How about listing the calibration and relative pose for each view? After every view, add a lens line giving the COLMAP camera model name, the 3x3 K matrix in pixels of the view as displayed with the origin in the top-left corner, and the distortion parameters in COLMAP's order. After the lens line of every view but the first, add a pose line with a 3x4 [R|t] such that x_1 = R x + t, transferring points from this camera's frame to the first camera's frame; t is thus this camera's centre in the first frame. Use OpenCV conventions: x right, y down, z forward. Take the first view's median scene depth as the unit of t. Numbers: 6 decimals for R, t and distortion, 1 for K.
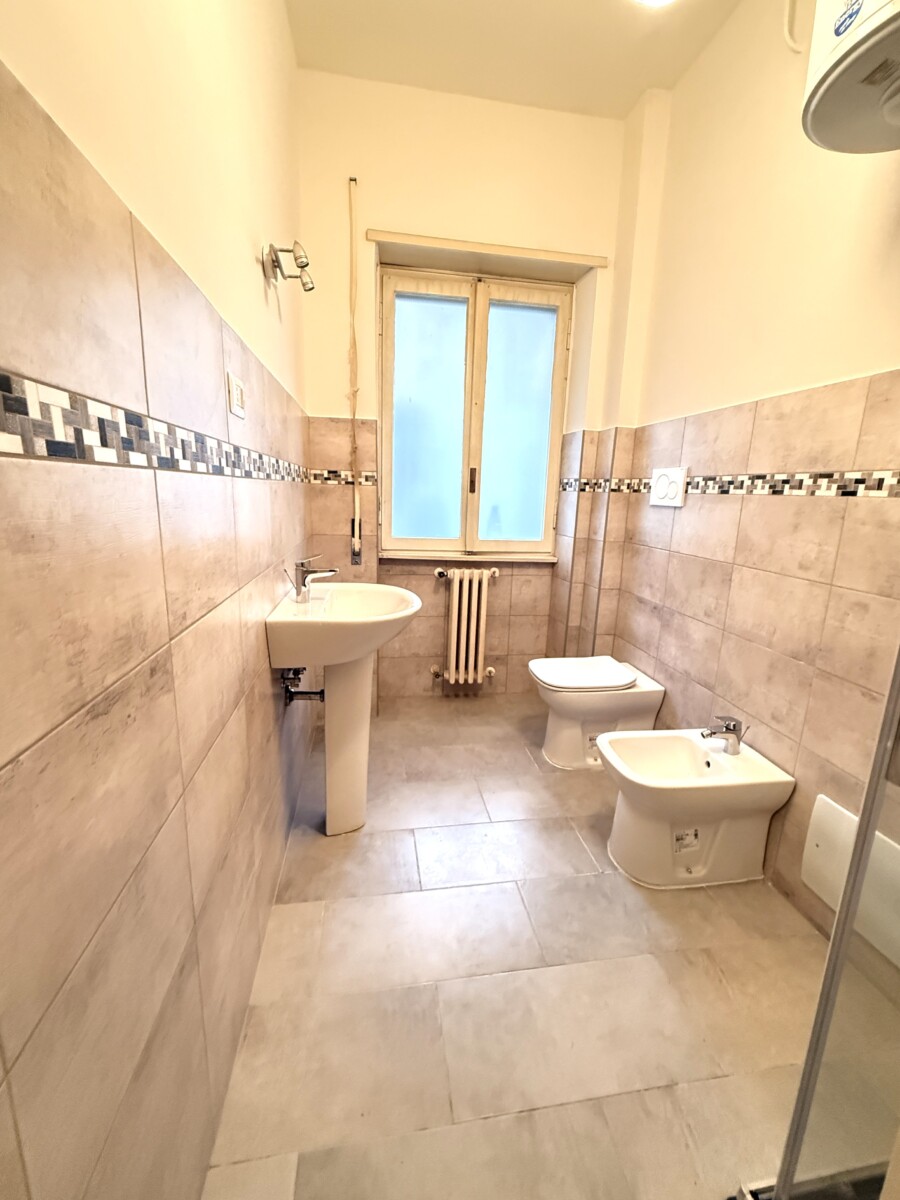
lens RADIAL K [[499.6, 0, 450.0], [0, 499.6, 596.4], [0, 0, 1]] dist [0.000169, 0.000240]
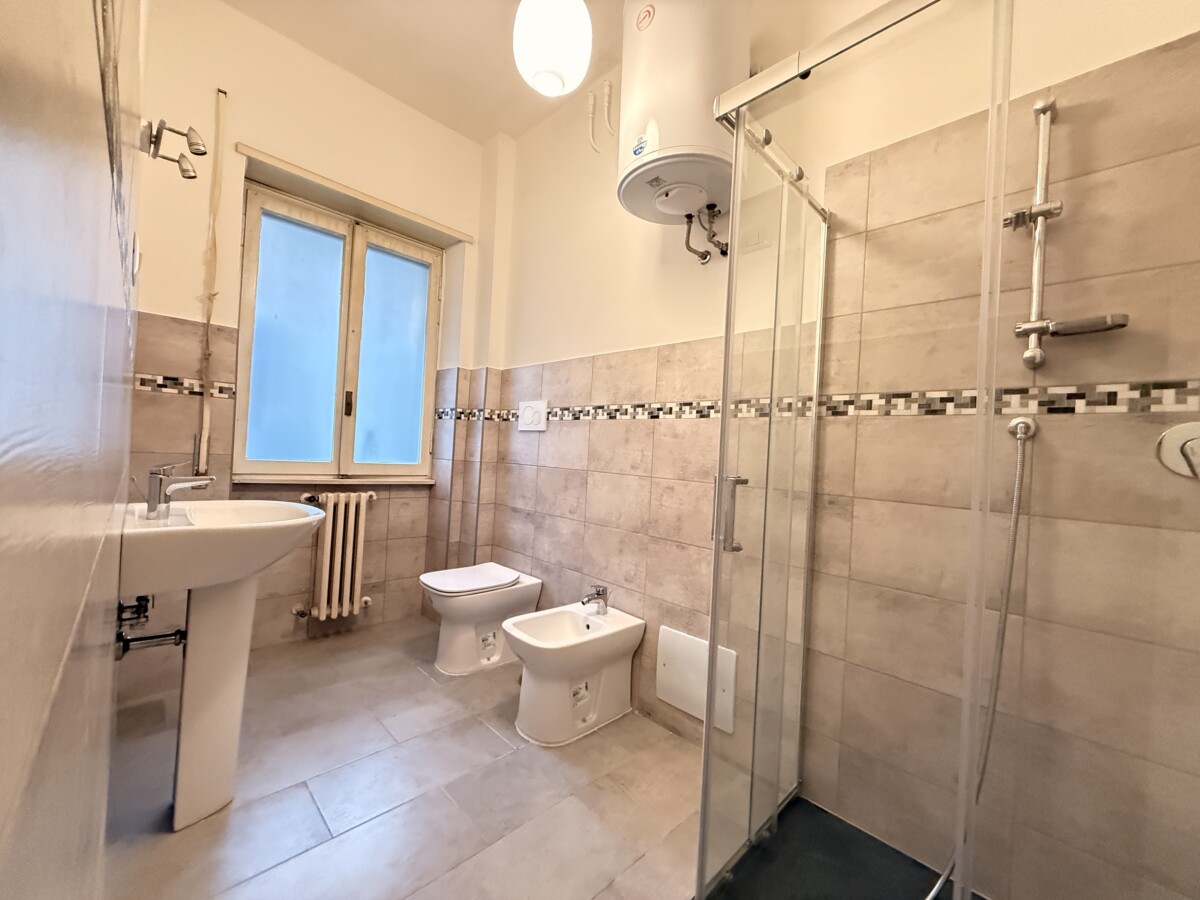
lens RADIAL K [[473.9, 0, 596.8], [0, 473.9, 449.5], [0, 0, 1]] dist [0.000072, -0.000218]
pose [[0.815385, 0.016640, 0.578680, -0.129729], [0.091555, 0.983301, -0.157281, 0.070925], [-0.571633, 0.181225, 0.800246, -0.035583]]
